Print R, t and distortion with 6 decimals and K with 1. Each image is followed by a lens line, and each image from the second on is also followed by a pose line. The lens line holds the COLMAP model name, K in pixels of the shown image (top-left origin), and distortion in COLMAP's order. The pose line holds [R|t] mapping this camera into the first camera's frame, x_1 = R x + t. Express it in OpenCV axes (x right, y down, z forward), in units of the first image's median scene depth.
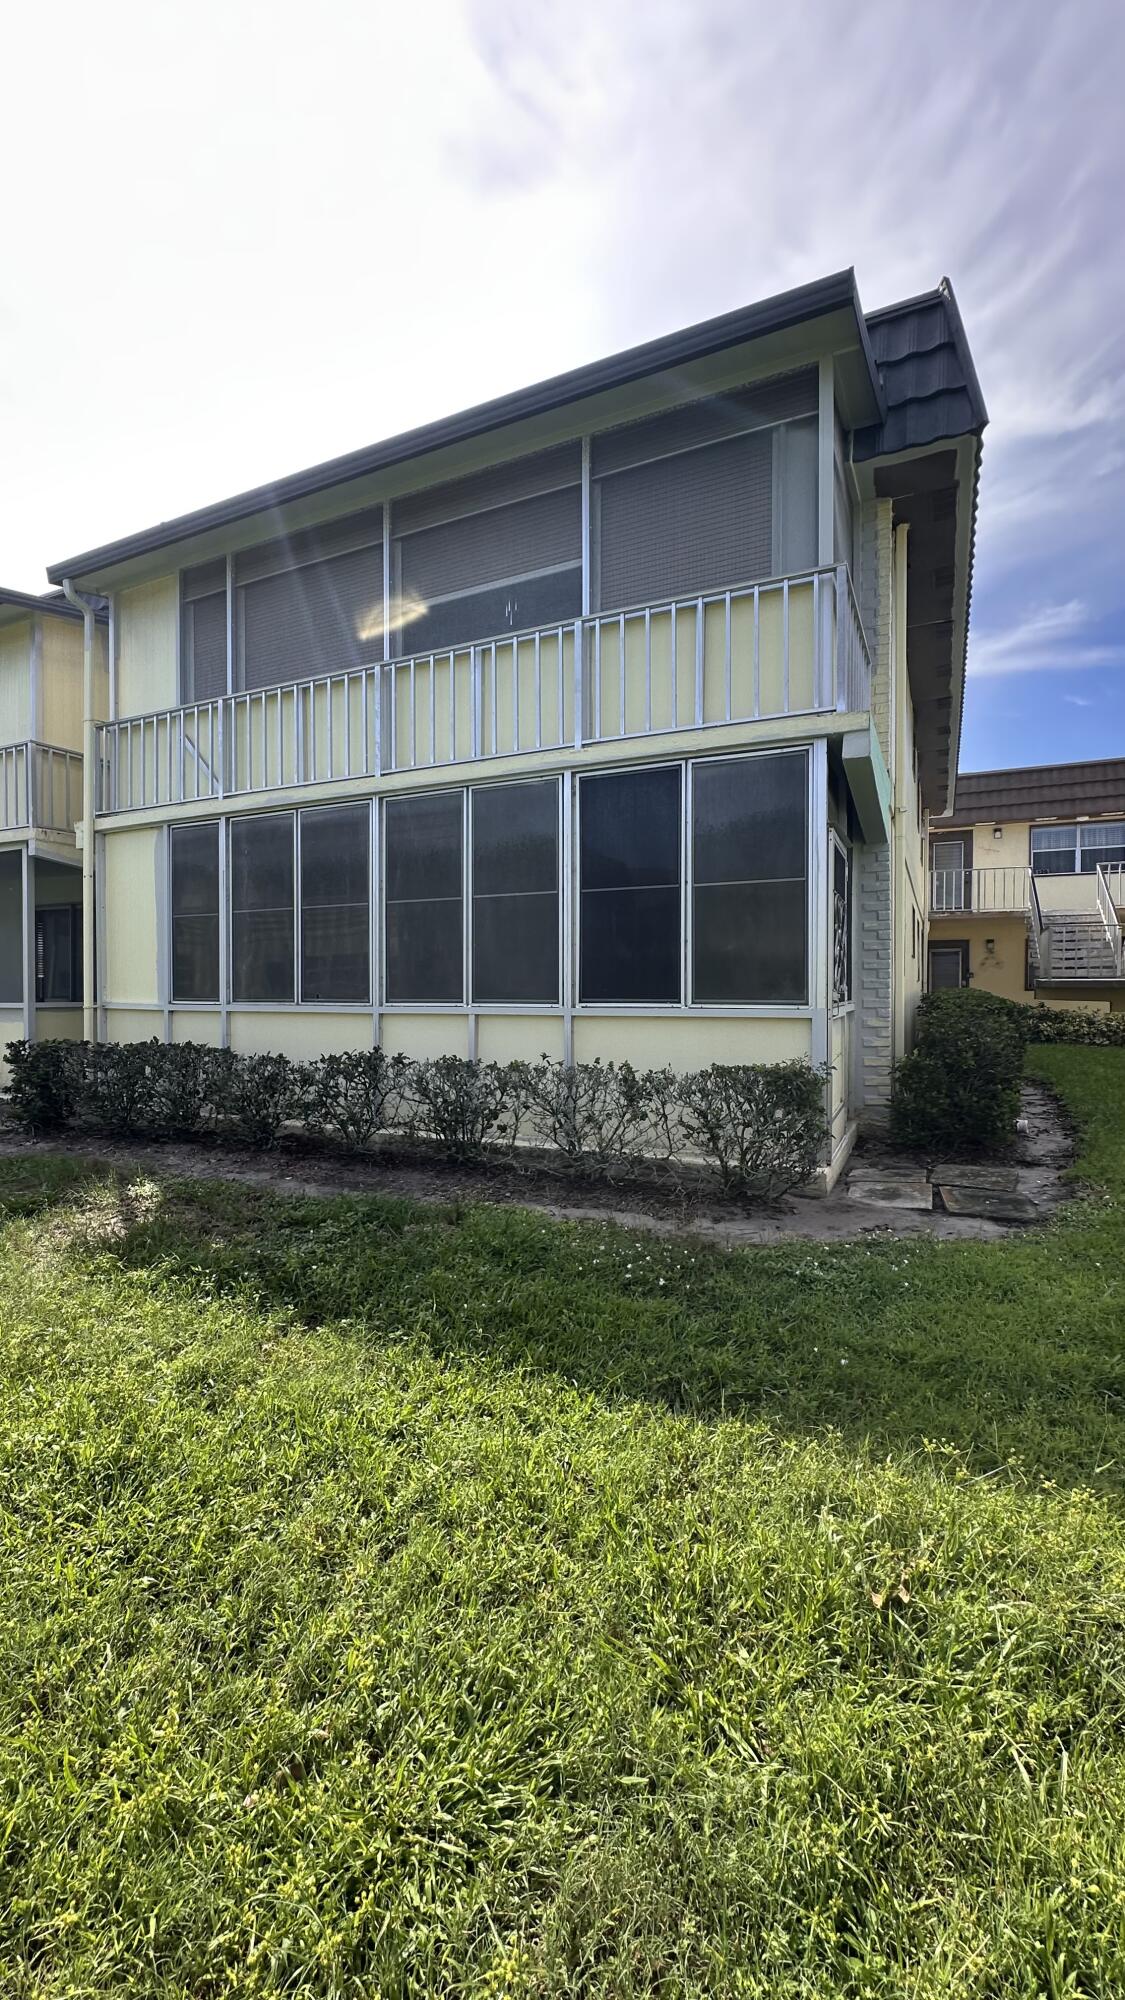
lens RADIAL K [[798.6, 0, 555.0], [0, 798.6, 994.5], [0, 0, 1]] dist [-0.011539, -0.000014]
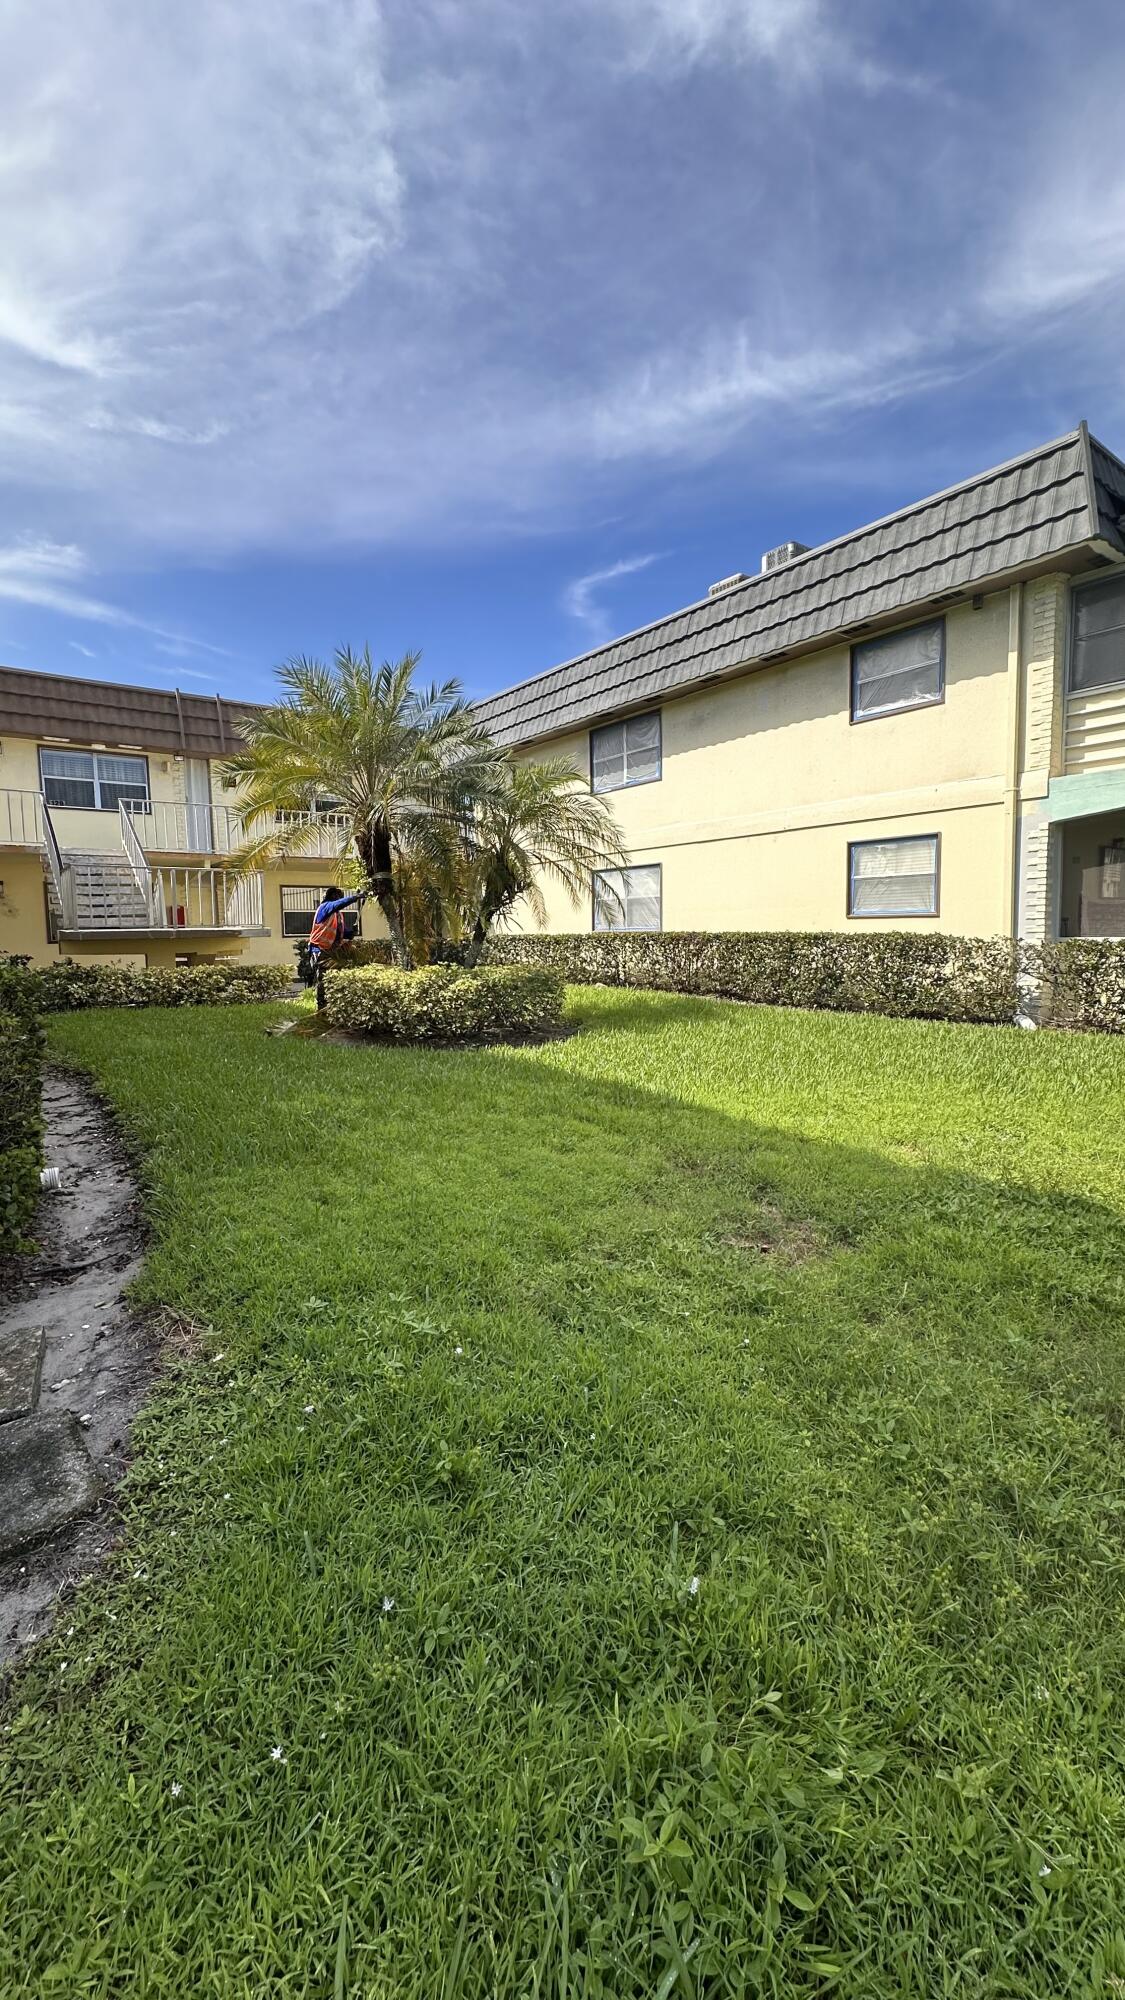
lens RADIAL K [[798.6, 0, 556.3], [0, 798.6, 1004.5], [0, 0, 1]] dist [-0.011539, -0.000014]
pose [[0.456385, -0.094784, 0.884719, 0.107642], [0.031704, 0.995411, 0.090288, -0.001394], [-0.889217, -0.013157, 0.457296, 0.171312]]
